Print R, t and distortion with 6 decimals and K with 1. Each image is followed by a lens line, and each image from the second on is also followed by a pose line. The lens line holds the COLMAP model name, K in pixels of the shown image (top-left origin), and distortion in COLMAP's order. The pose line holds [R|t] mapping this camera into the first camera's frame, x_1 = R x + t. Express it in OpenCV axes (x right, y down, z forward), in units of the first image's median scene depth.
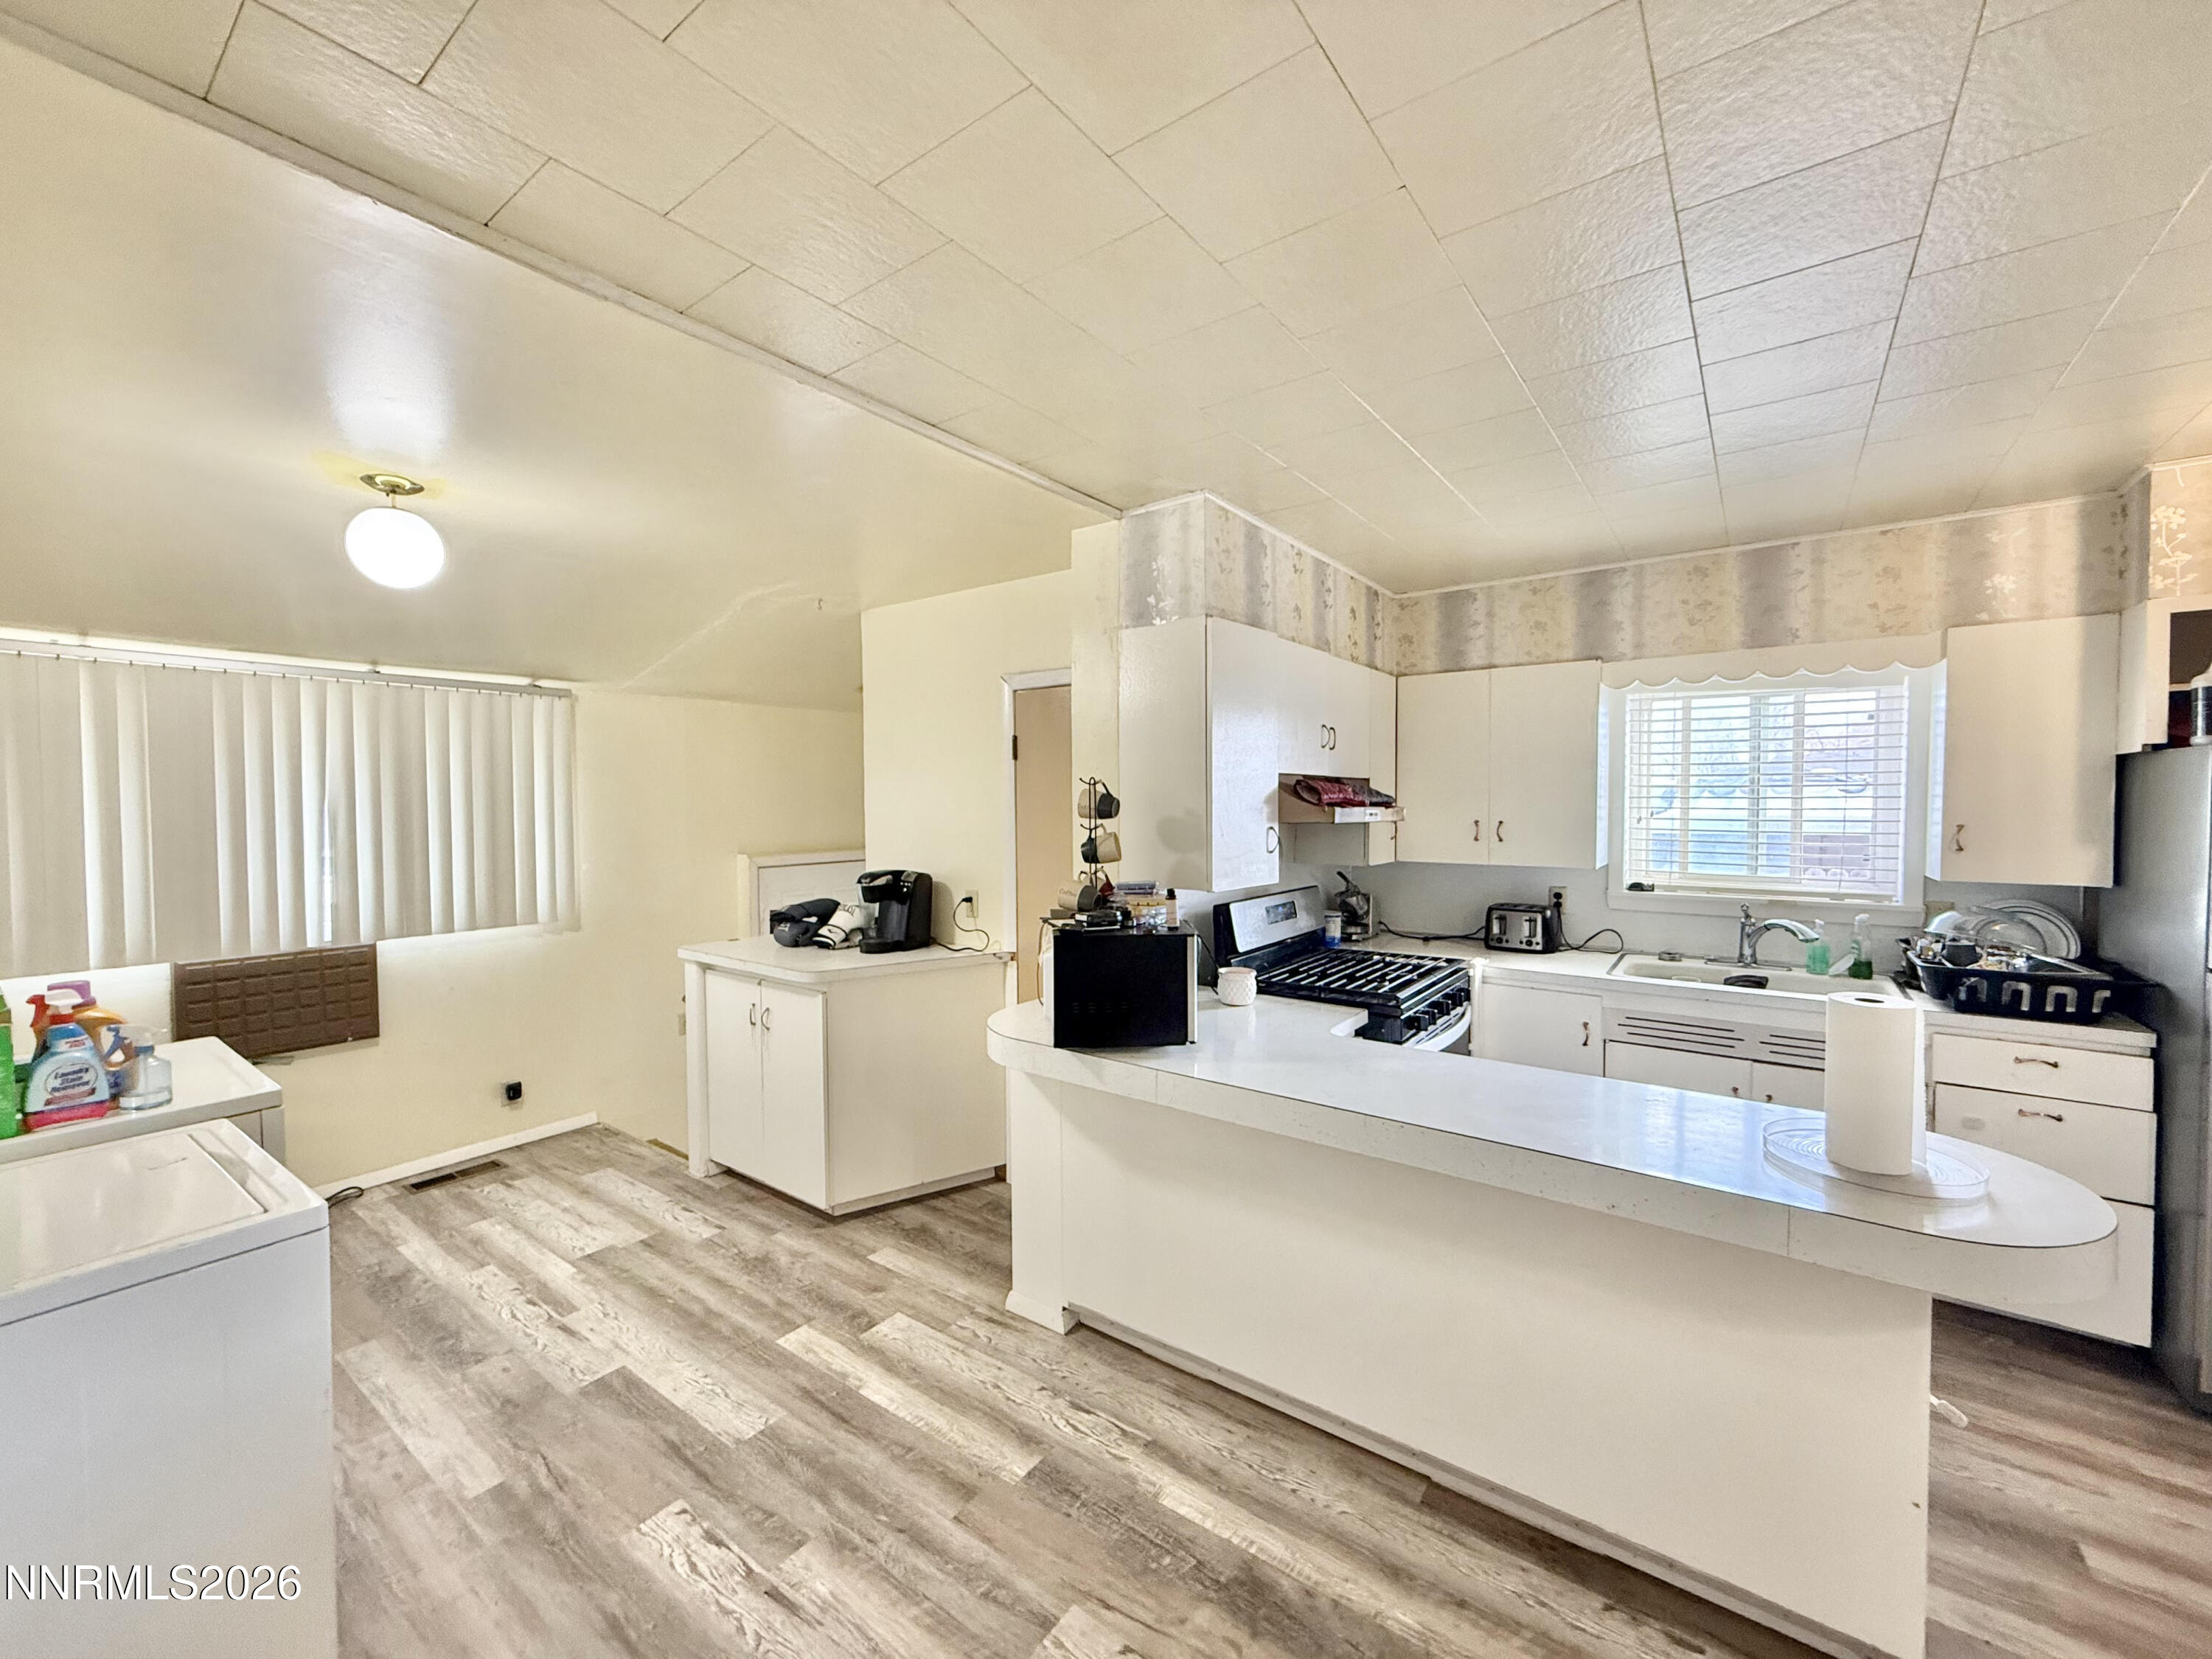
lens RADIAL K [[879.1, 0, 1113.5], [0, 879.1, 837.4], [0, 0, 1]] dist [0.000303, -0.000130]
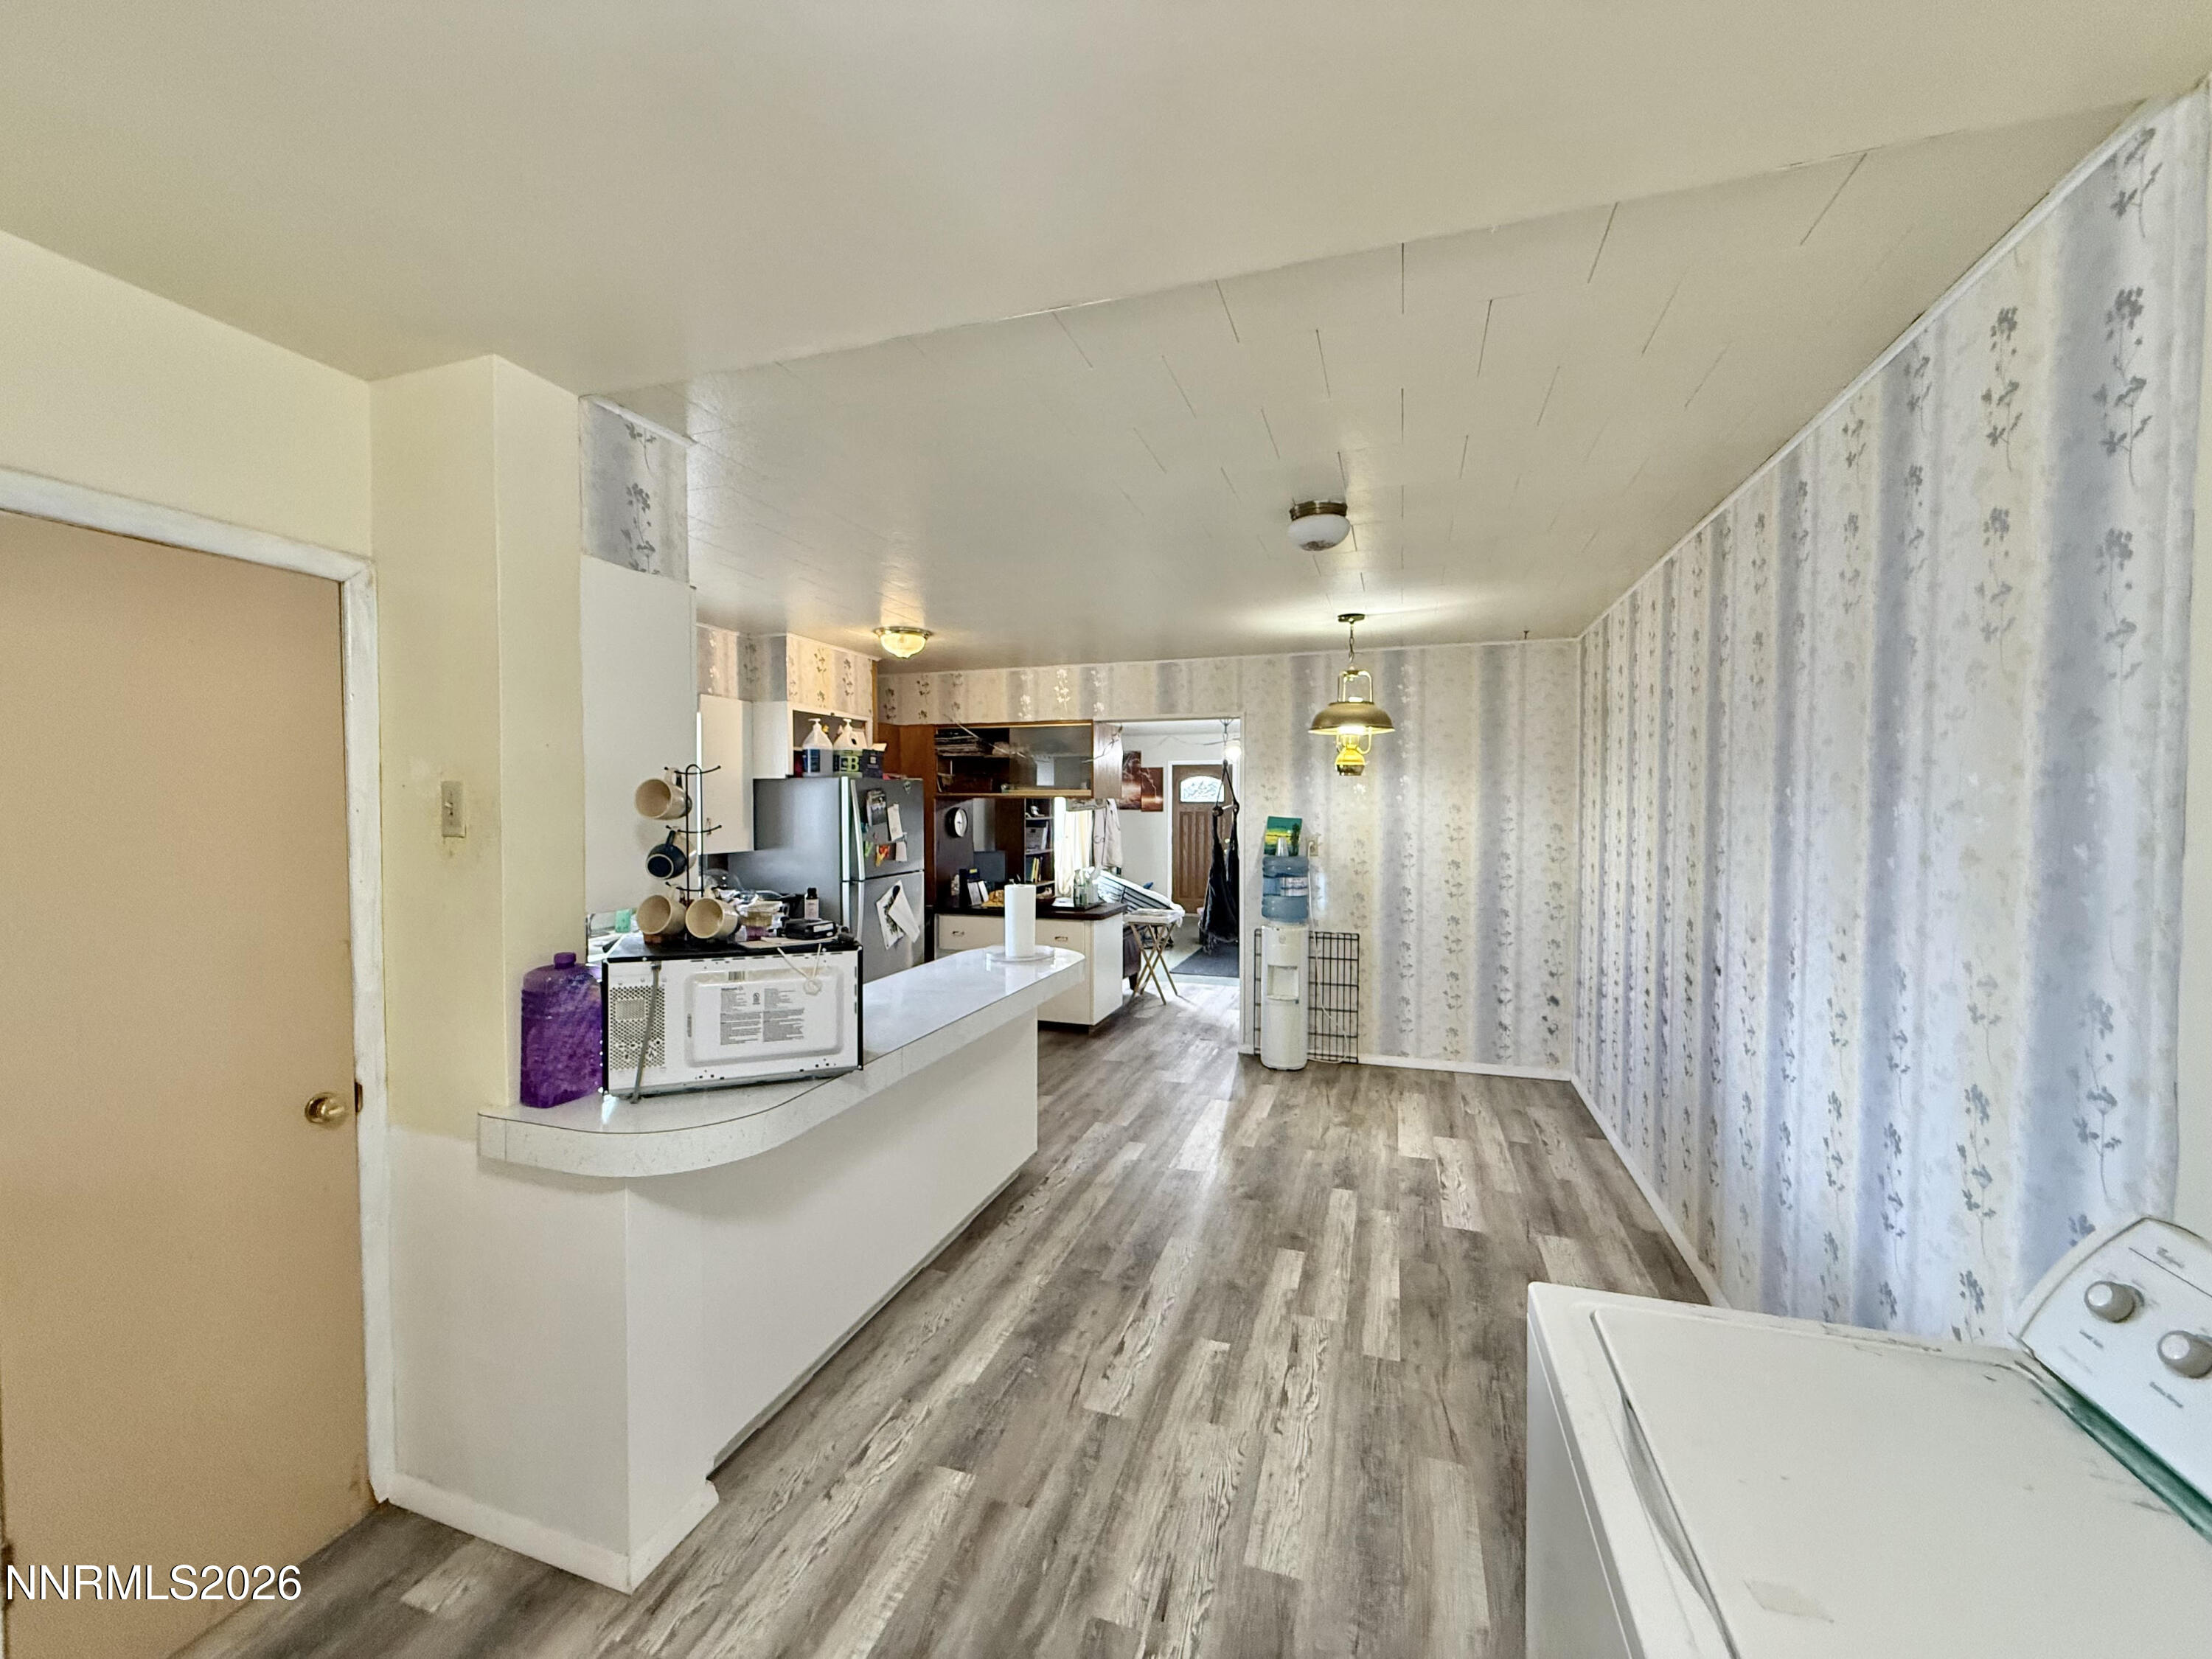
lens RADIAL K [[879.1, 0, 1105.4], [0, 879.1, 815.8], [0, 0, 1]] dist [0.000303, -0.000130]
pose [[-0.309593, -0.002104, 0.950867, -1.142604], [0.036833, 0.999221, 0.014203, -0.020721], [-0.950155, 0.039420, -0.309274, 1.180507]]
